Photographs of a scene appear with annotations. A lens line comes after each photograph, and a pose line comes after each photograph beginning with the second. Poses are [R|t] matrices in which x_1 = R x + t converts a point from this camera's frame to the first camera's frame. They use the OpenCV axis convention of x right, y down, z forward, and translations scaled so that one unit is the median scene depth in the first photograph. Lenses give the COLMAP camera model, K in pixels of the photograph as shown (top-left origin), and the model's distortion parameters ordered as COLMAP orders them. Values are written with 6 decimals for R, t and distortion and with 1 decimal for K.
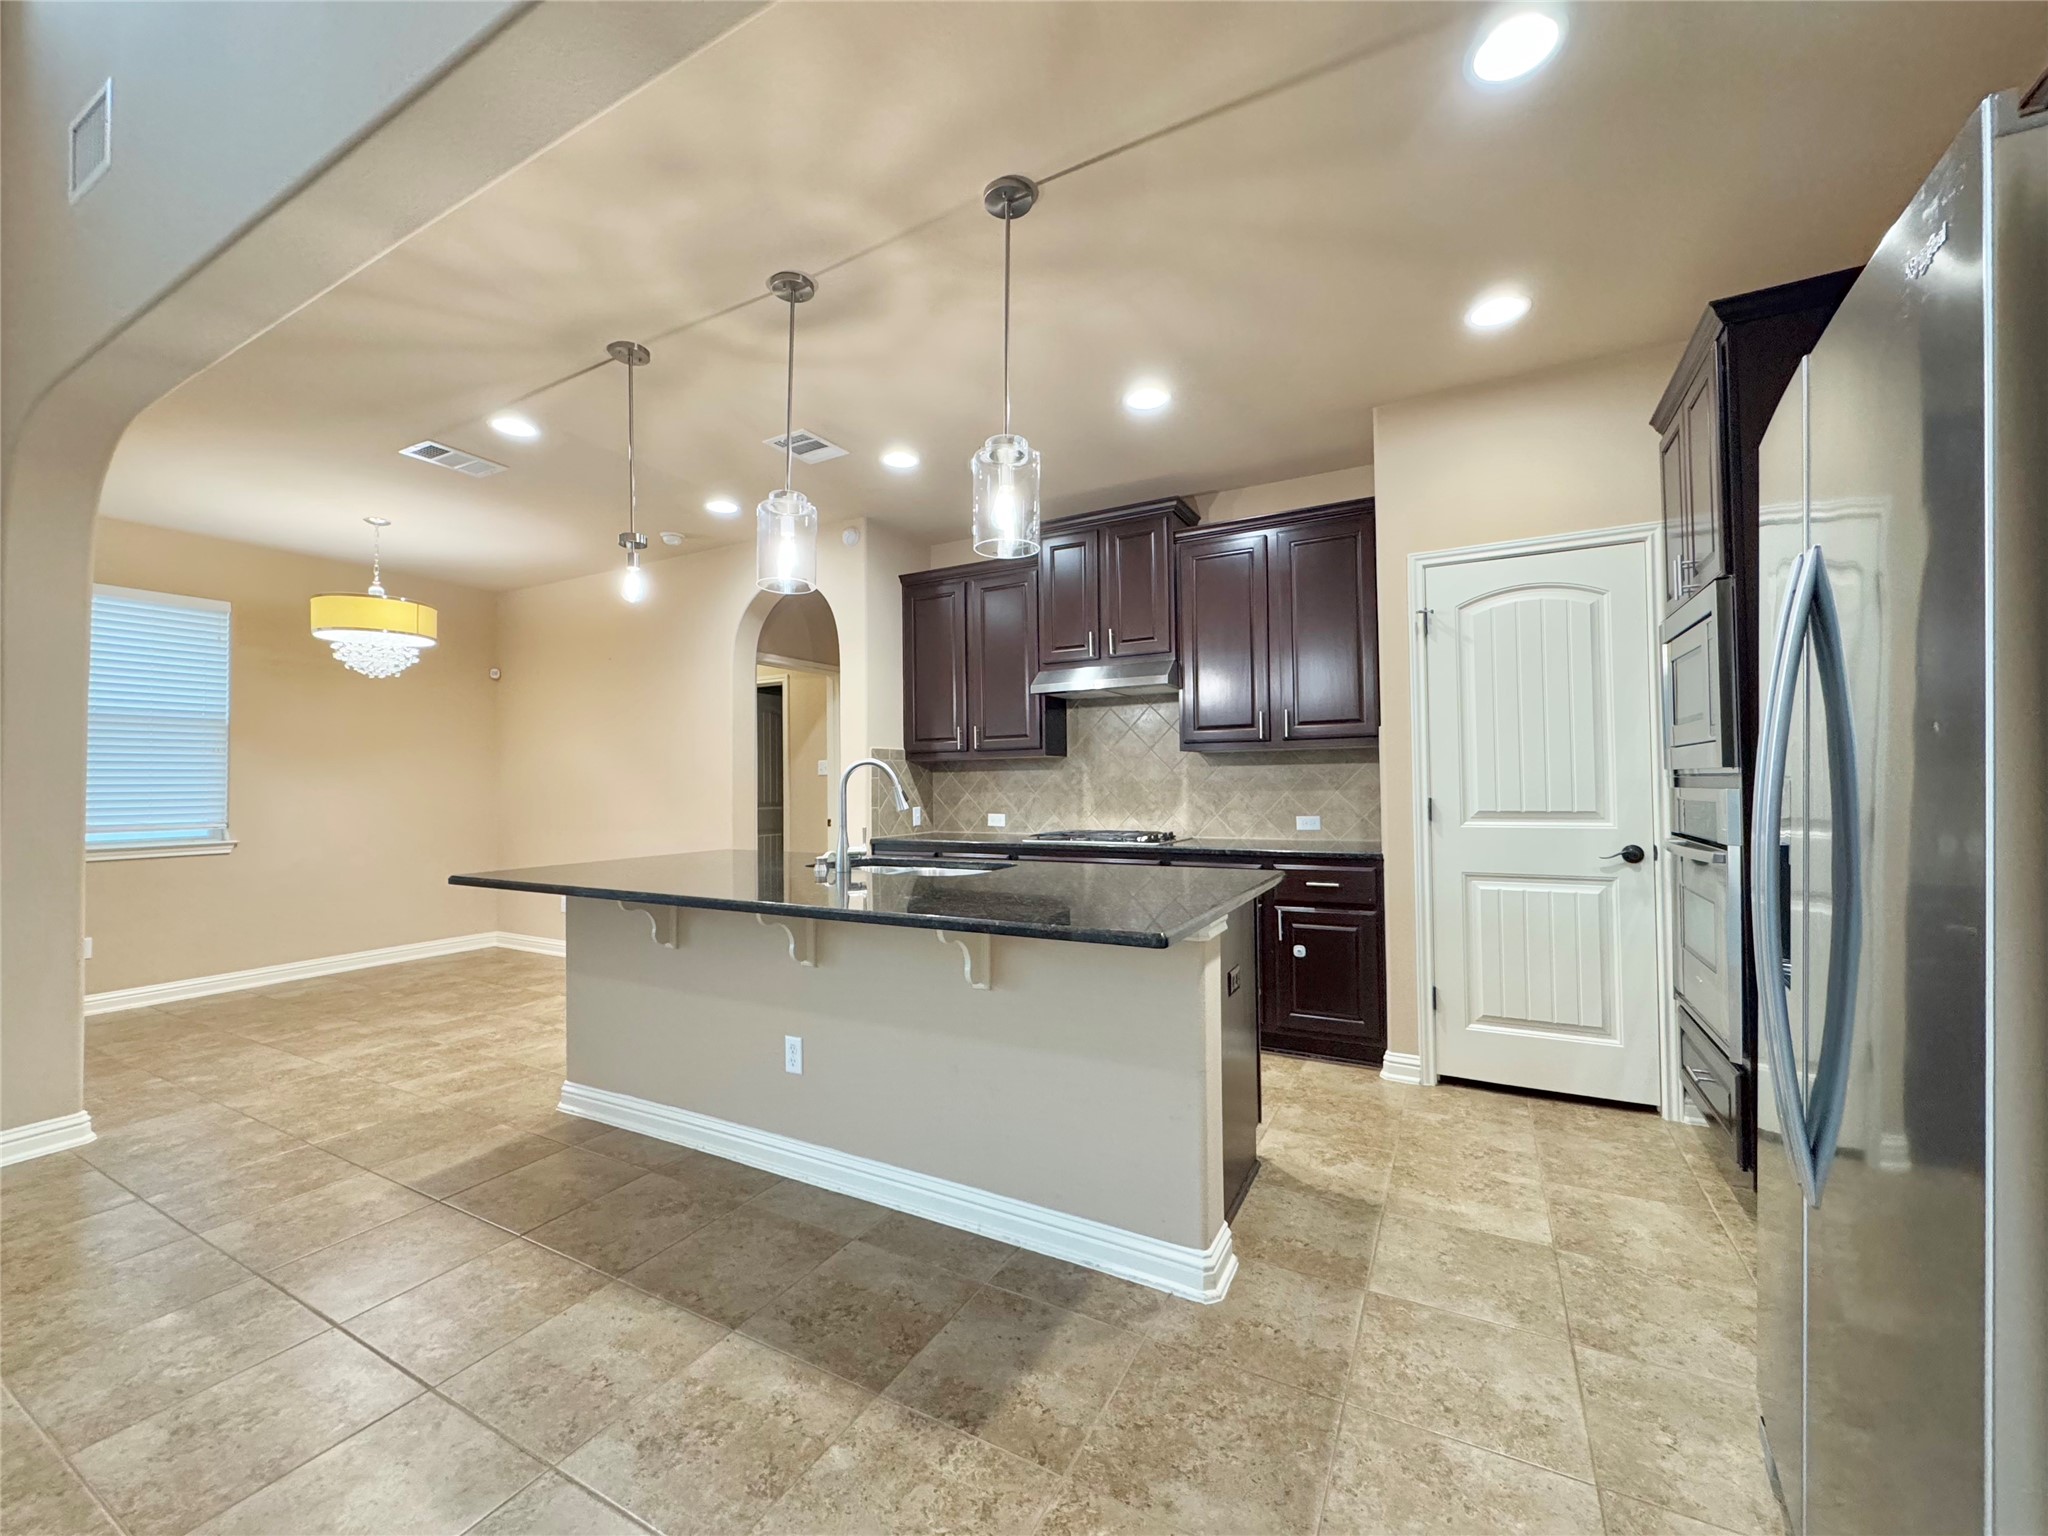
lens RADIAL K [[823.9, 0, 1026.4], [0, 823.9, 773.8], [0, 0, 1]] dist [-0.000539, -0.000049]
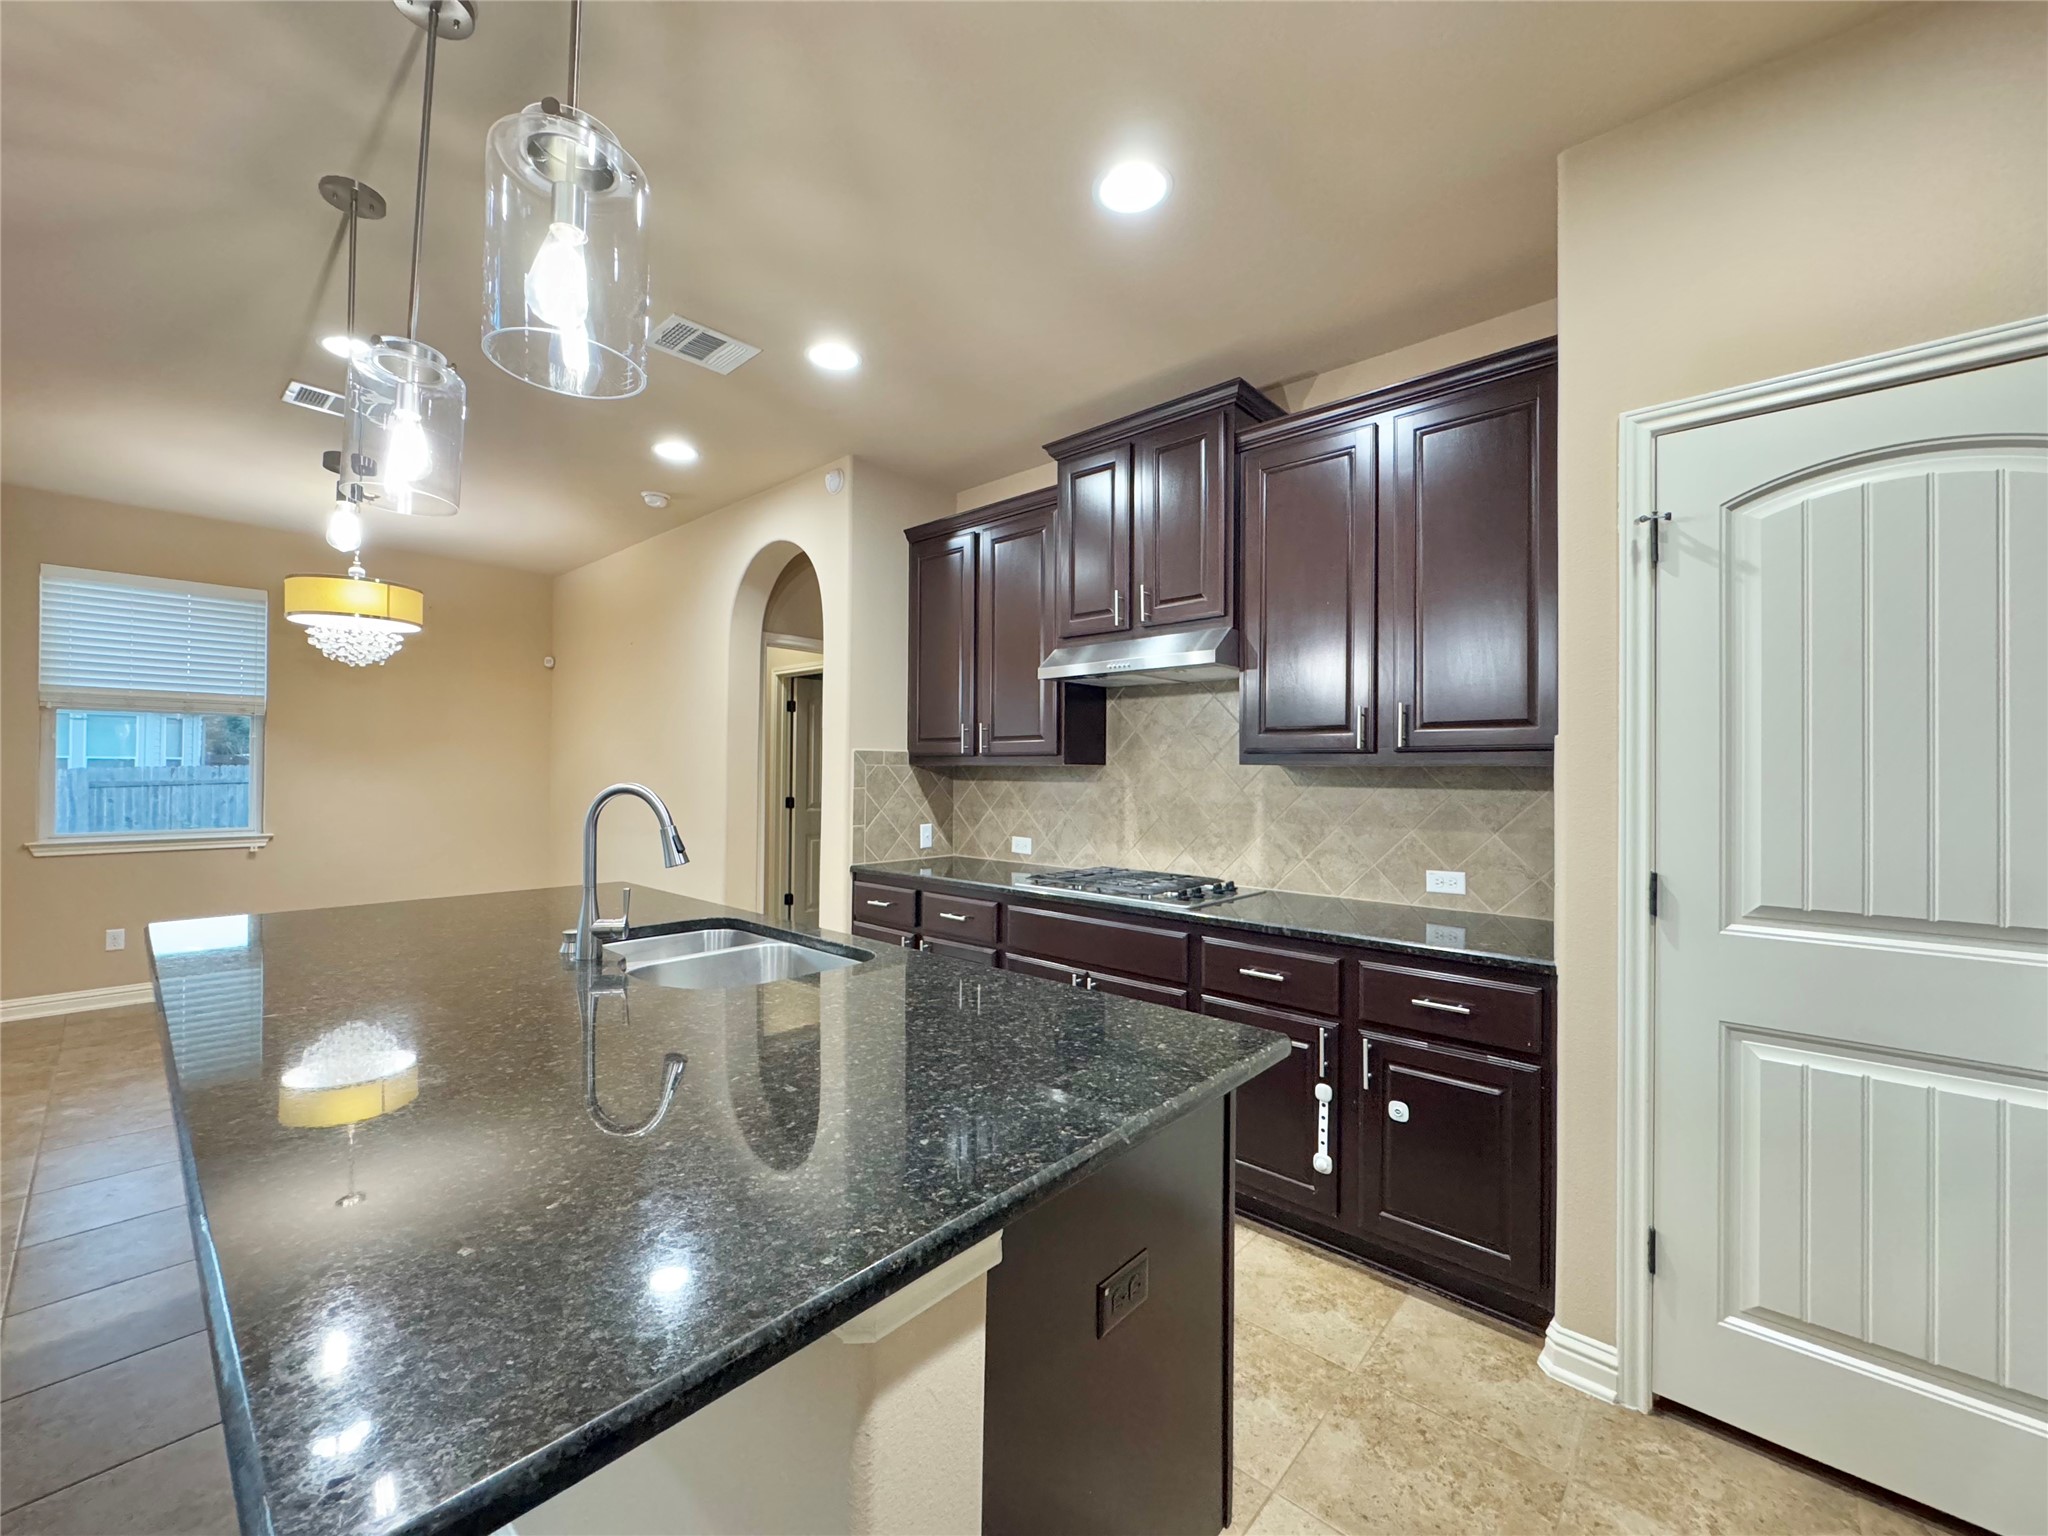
lens RADIAL K [[823.9, 0, 1023.2], [0, 823.9, 772.5], [0, 0, 1]] dist [-0.000539, -0.000049]
pose [[0.971126, 0.019947, -0.237731, 0.165241], [-0.016232, 0.999714, 0.017575, -0.028211], [0.238013, -0.013209, 0.971172, 0.292037]]
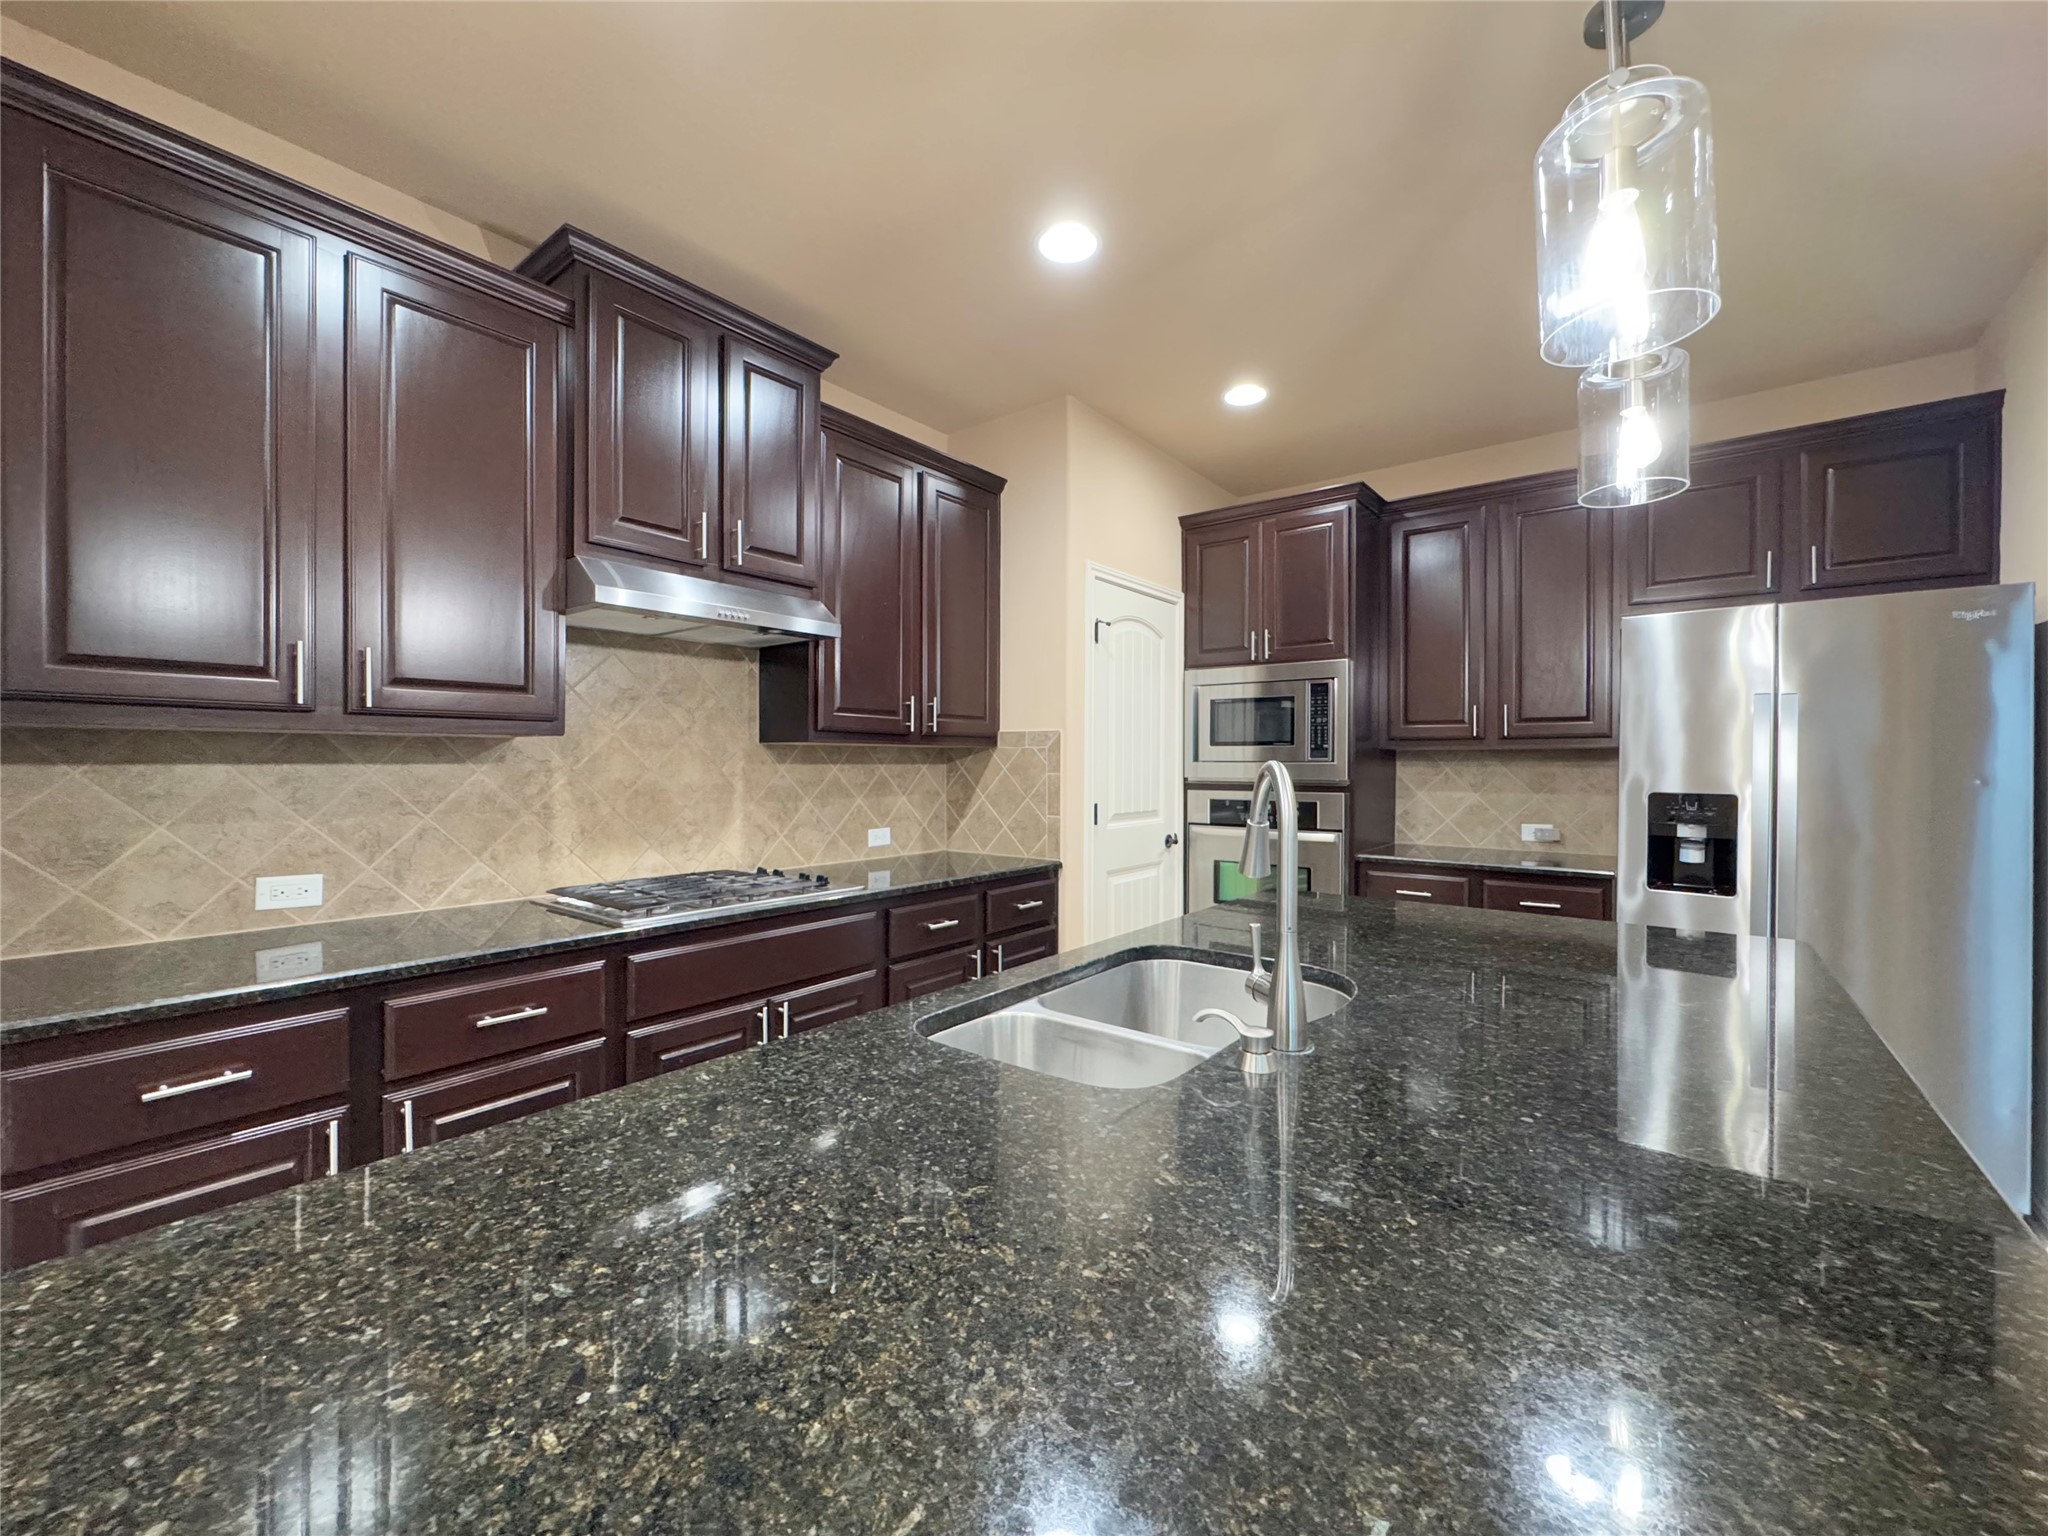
lens RADIAL K [[823.9, 0, 1026.4], [0, 823.9, 758.5], [0, 0, 1]] dist [-0.000539, -0.000049]
pose [[0.173108, 0.018441, 0.984730, -0.401859], [-0.016244, 0.999742, -0.015866, -0.006039], [-0.984769, -0.013249, 0.173363, 0.676385]]
